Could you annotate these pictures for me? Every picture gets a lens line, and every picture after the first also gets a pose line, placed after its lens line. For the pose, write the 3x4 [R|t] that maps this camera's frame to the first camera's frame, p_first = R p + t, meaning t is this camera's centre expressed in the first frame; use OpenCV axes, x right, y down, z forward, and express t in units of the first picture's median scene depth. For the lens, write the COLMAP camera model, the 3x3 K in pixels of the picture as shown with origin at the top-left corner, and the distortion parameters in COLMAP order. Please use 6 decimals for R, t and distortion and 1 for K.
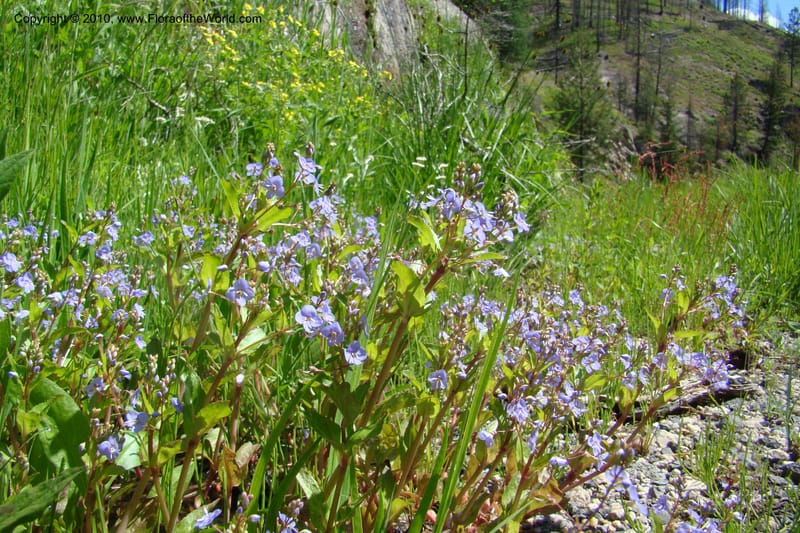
lens RADIAL K [[800.6, 0, 401.5], [0, 800.6, 265.4], [0, 0, 1]] dist [-0.087142, 0.000000]
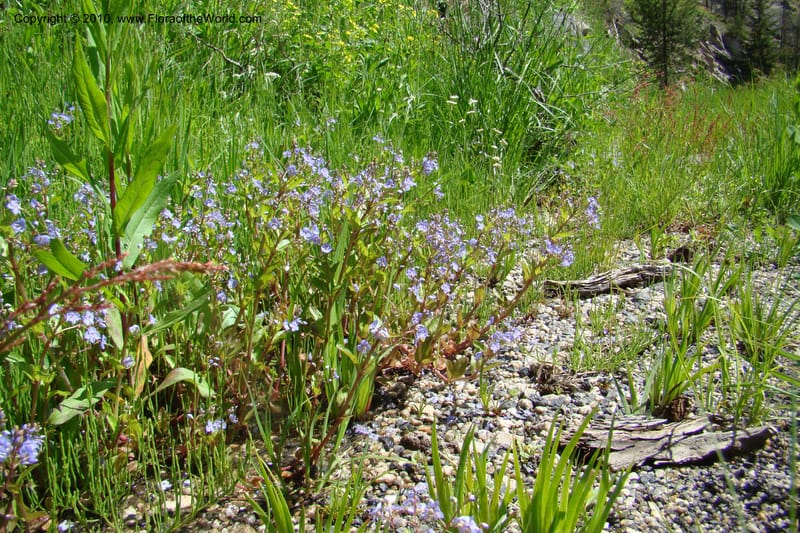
lens RADIAL K [[800.6, 0, 393.5], [0, 800.6, 267.4], [0, 0, 1]] dist [-0.087142, 0.000000]
pose [[0.992428, -0.037444, -0.116985, 0.058309], [0.049597, 0.993468, 0.102767, -0.008562], [0.112373, -0.107791, 0.987802, -0.179621]]
